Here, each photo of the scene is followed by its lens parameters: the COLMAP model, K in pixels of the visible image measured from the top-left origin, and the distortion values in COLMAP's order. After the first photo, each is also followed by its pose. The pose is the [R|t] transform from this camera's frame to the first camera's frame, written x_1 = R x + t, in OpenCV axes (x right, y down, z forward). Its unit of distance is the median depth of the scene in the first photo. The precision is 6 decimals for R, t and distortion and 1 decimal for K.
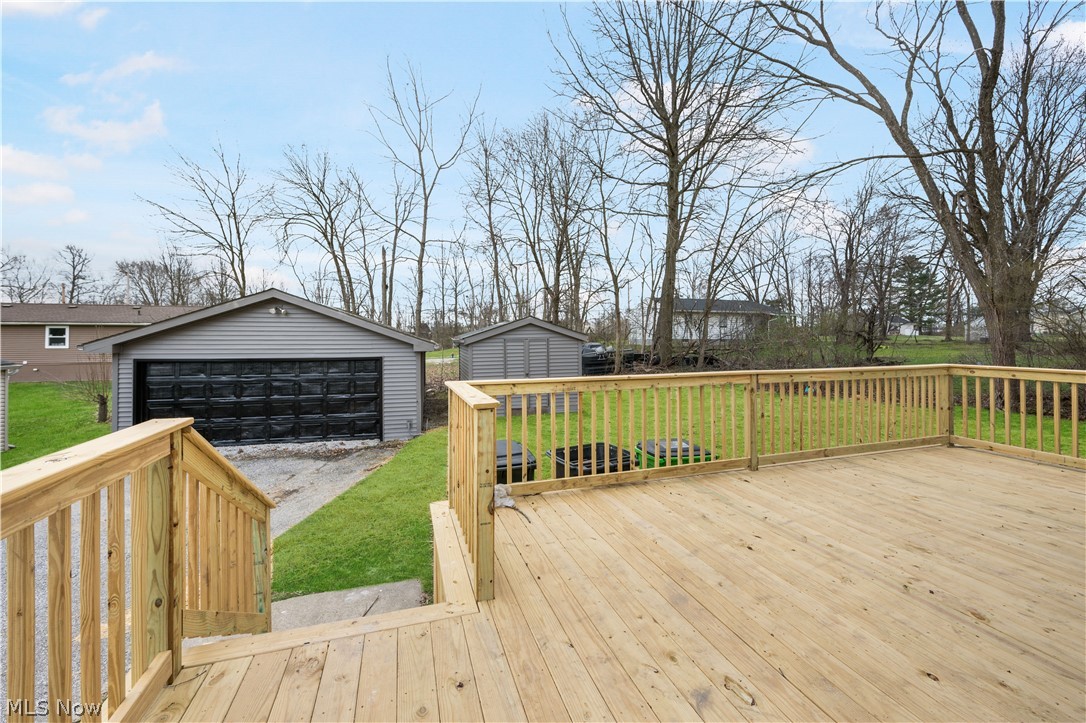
lens RADIAL K [[454.5, 0, 552.8], [0, 454.5, 339.3], [0, 0, 1]] dist [0.000323, 0.000139]
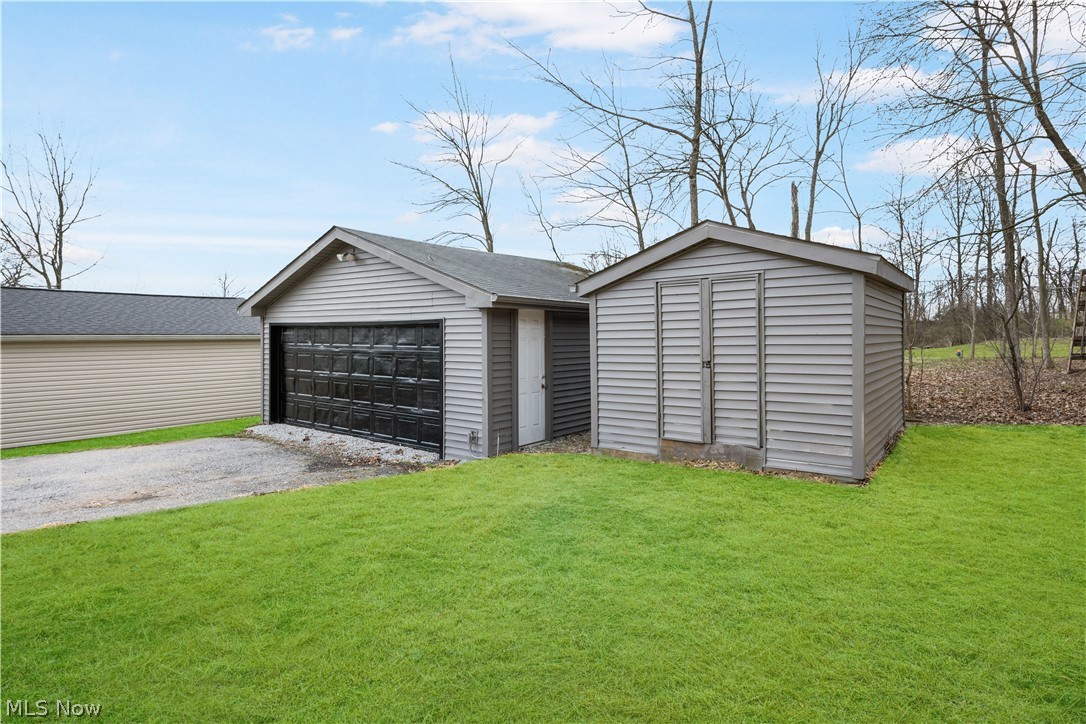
lens RADIAL K [[593.0, 0, 543.0], [0, 593.0, 362.0], [0, 0, 1]] dist [-0.045916, -0.000009]
pose [[0.583090, 0.034927, -0.811656, 0.340443], [-0.002621, 0.999151, 0.041112, 0.063078], [0.812403, -0.021845, 0.582687, 0.656555]]
